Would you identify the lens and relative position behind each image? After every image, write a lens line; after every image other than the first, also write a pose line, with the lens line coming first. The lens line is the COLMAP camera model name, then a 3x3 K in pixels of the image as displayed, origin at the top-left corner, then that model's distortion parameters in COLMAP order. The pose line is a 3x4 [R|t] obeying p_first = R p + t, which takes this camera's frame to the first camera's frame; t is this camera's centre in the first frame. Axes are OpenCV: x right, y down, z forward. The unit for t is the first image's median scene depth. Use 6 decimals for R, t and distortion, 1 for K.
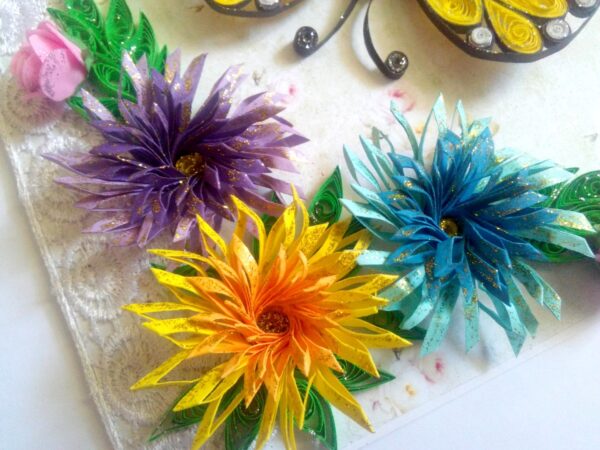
lens RADIAL K [[494.6, 0, 300.0], [0, 494.6, 225.0], [0, 0, 1]] dist [0.149595, -0.285108]
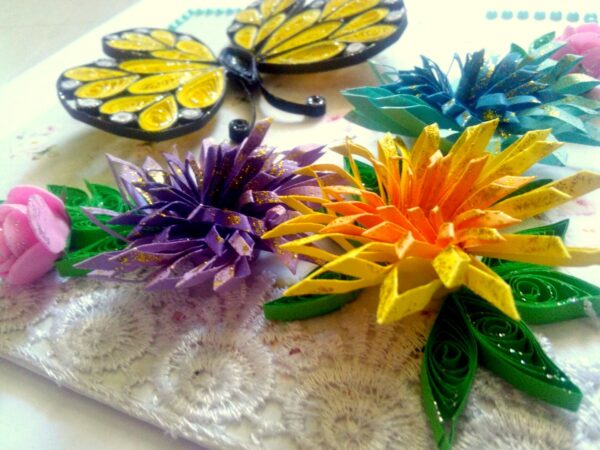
lens RADIAL K [[494.6, 0, 300.0], [0, 494.6, 225.0], [0, 0, 1]] dist [0.149595, -0.285108]
pose [[0.754445, -0.518413, 0.402568, -0.500845], [0.656311, 0.603577, -0.452715, 0.387459], [-0.008287, 0.605758, 0.795605, 0.305087]]
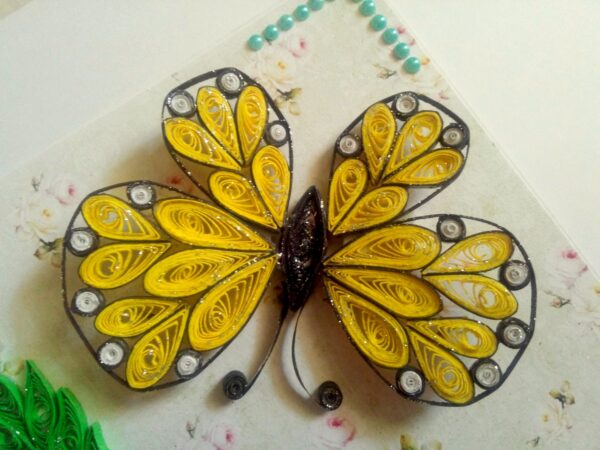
lens RADIAL K [[494.6, 0, 300.0], [0, 494.6, 225.0], [0, 0, 1]] dist [0.149595, -0.285108]
pose [[0.988197, -0.152098, 0.018245, 0.190980], [0.149522, 0.983583, 0.101029, -0.869469], [-0.033312, -0.097109, 0.994716, 0.075128]]
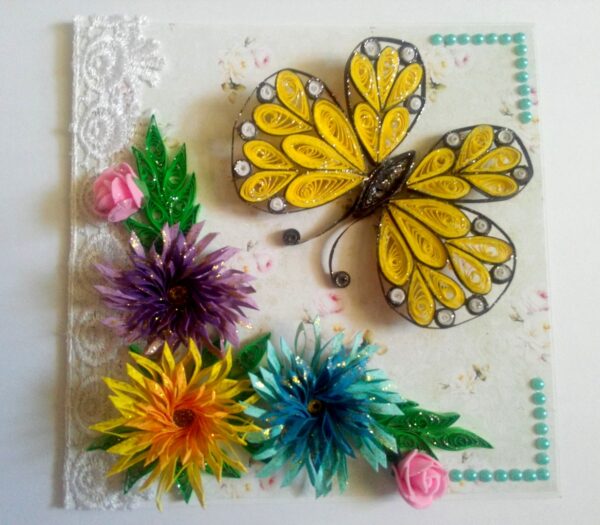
lens RADIAL K [[572.5, 0, 280.9], [0, 572.5, 262.2], [0, 0, 1]] dist [0.190386, -0.412648]
pose [[0.907230, 0.420025, -0.022635, 0.058376], [-0.412054, 0.898249, 0.152842, -0.622837], [0.084529, -0.129337, 0.987991, -0.701397]]
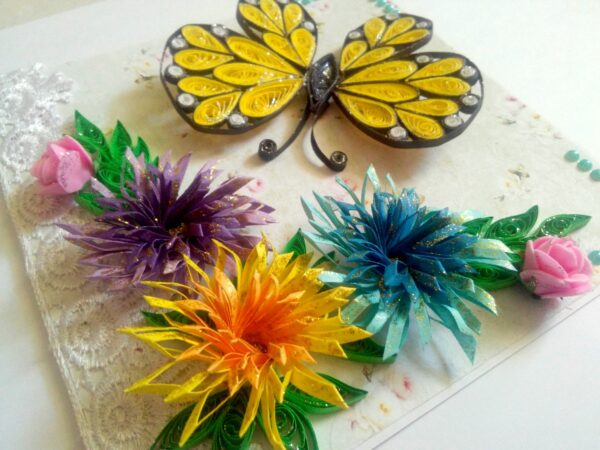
lens RADIAL K [[494.6, 0, 300.0], [0, 494.6, 225.0], [0, 0, 1]] dist [0.149595, -0.285108]
pose [[0.995569, -0.071484, 0.061096, 0.003008], [0.089339, 0.921778, -0.377285, 0.355071], [-0.029347, 0.381071, 0.924080, -0.133201]]
